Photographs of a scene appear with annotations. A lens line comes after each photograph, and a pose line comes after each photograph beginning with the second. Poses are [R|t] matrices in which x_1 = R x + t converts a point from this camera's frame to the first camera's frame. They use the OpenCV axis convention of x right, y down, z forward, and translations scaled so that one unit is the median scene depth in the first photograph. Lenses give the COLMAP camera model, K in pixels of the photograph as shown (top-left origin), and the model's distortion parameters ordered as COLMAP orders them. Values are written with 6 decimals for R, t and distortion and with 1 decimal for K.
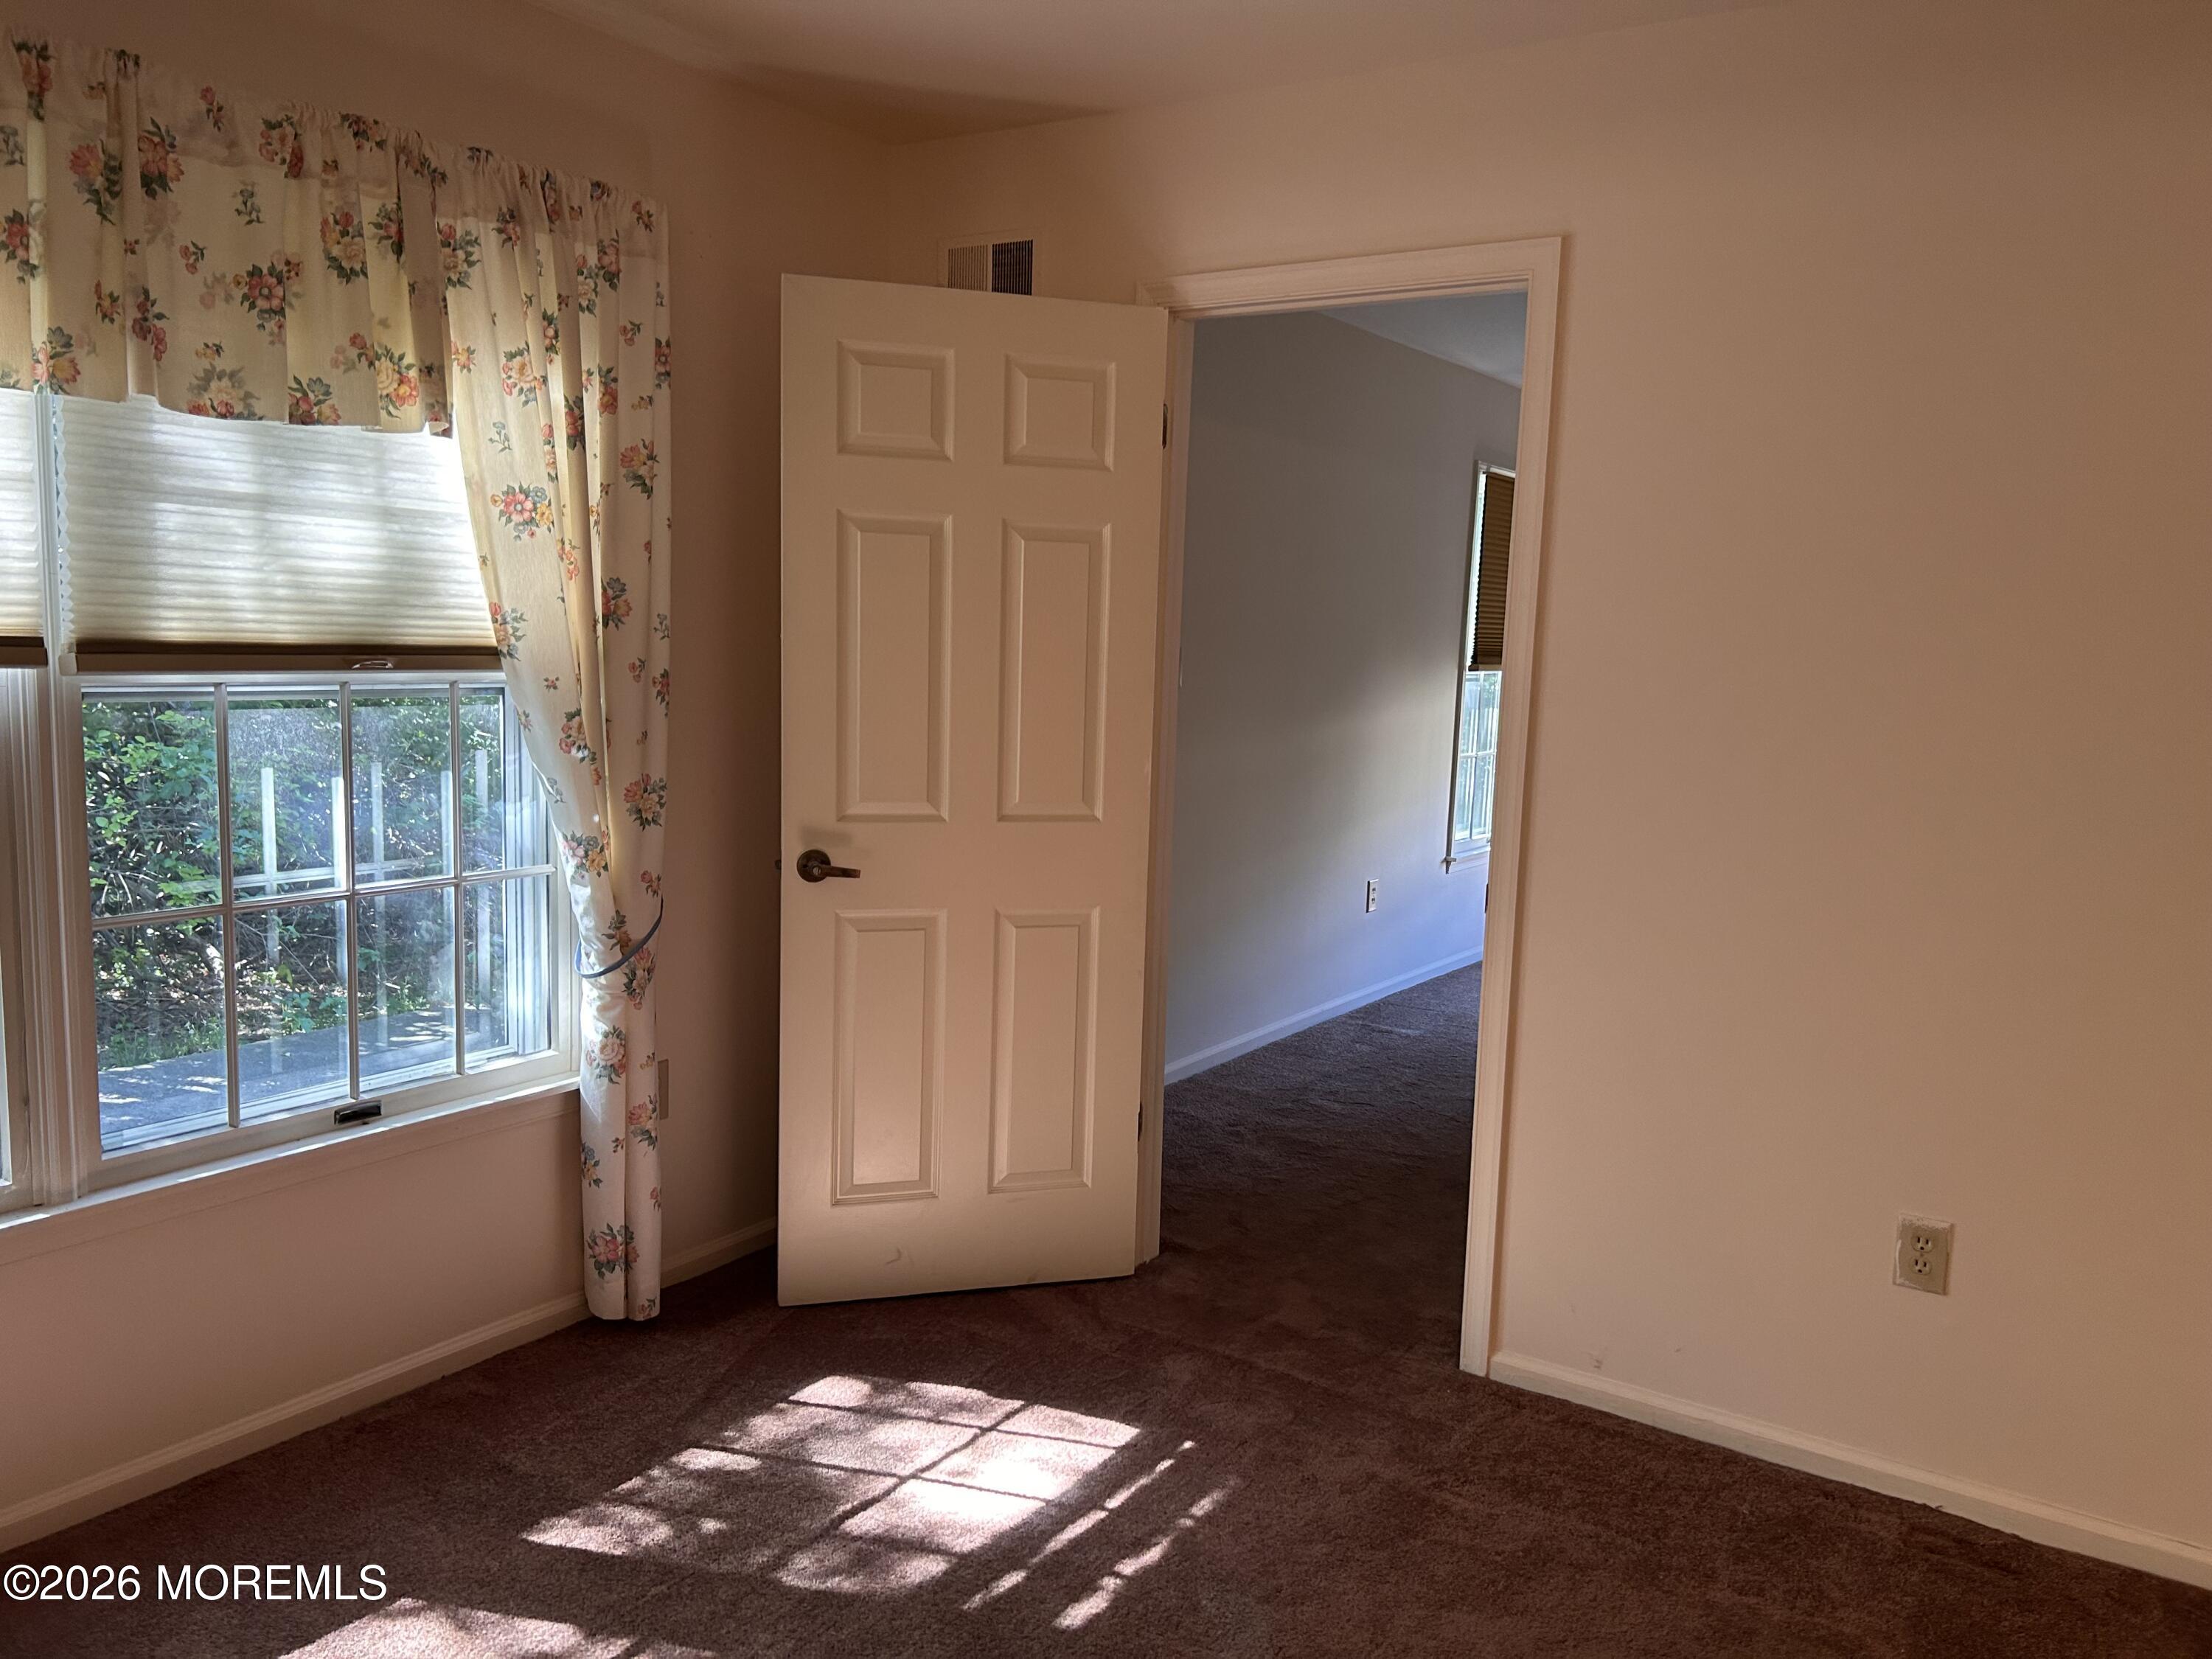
lens RADIAL K [[1702.0, 0, 1075.7], [0, 1702.0, 840.3], [0, 0, 1]] dist [0.099125, -0.123979]
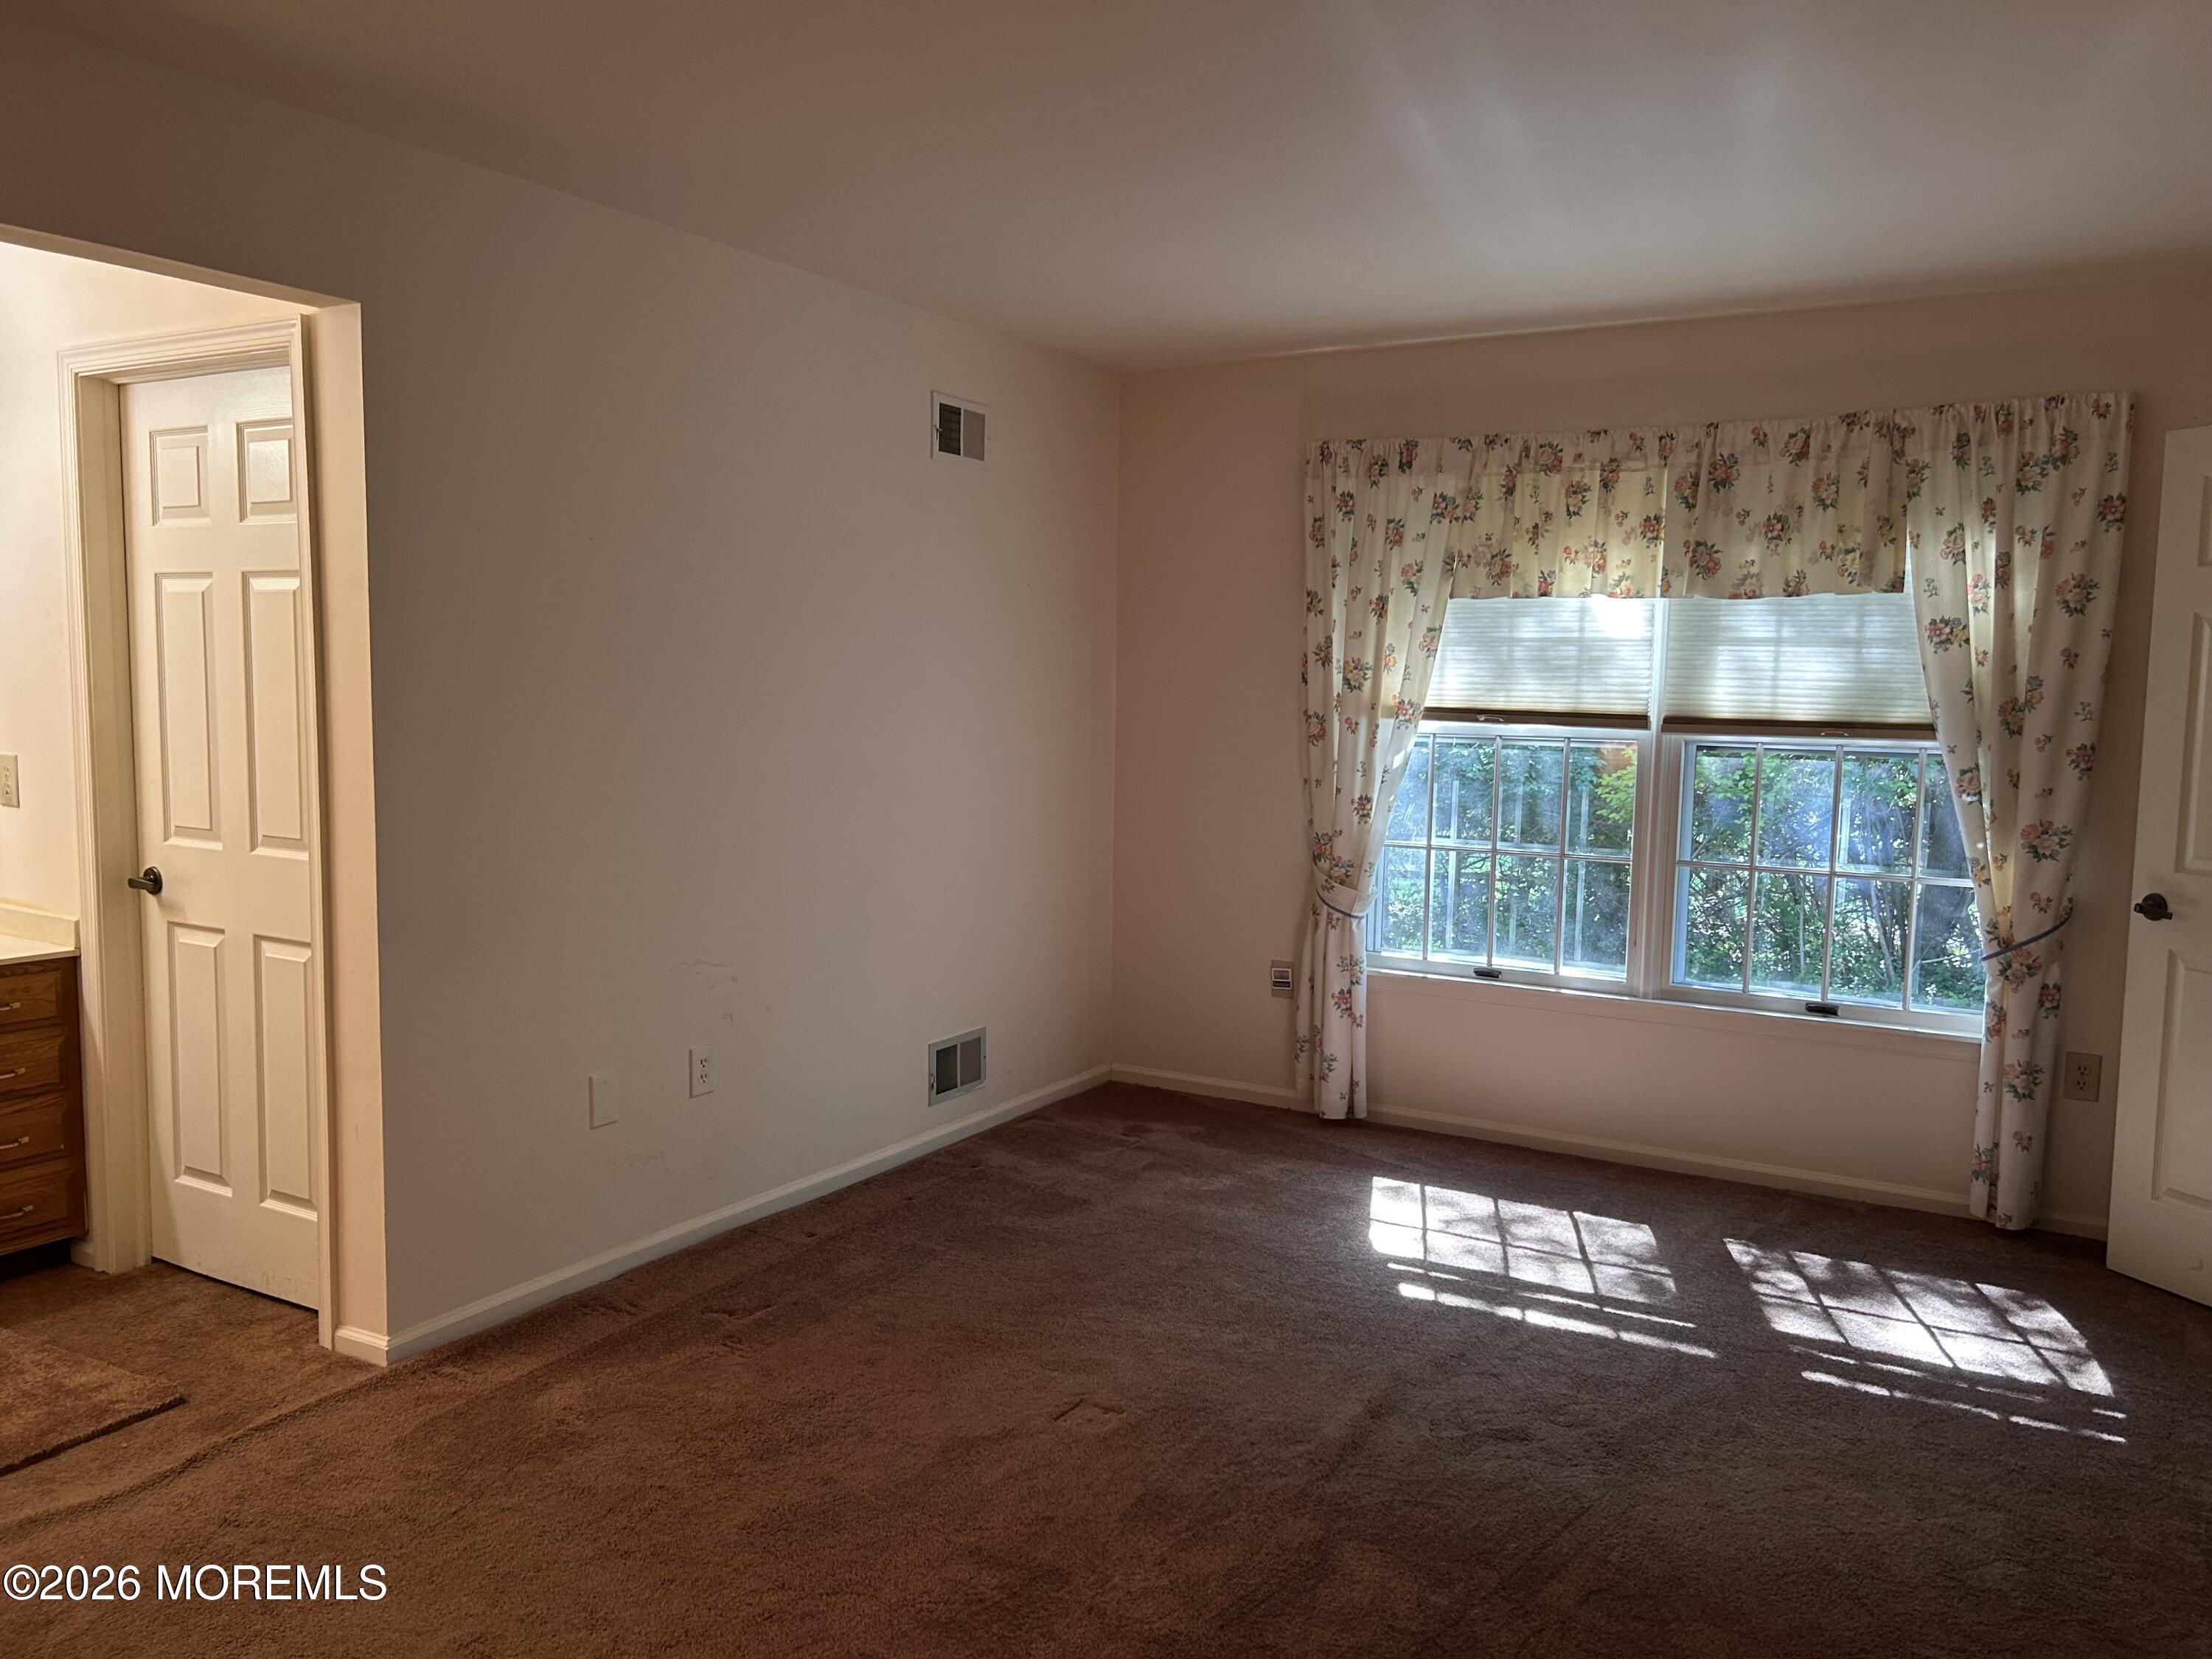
lens RADIAL K [[1702.0, 0, 1075.7], [0, 1702.0, 840.3], [0, 0, 1]] dist [0.099125, -0.123979]
pose [[0.038049, 0.061378, -0.997389, 1.170839], [-0.144811, 0.987914, 0.055271, 0.012571], [0.988727, 0.142330, 0.046477, 0.206138]]
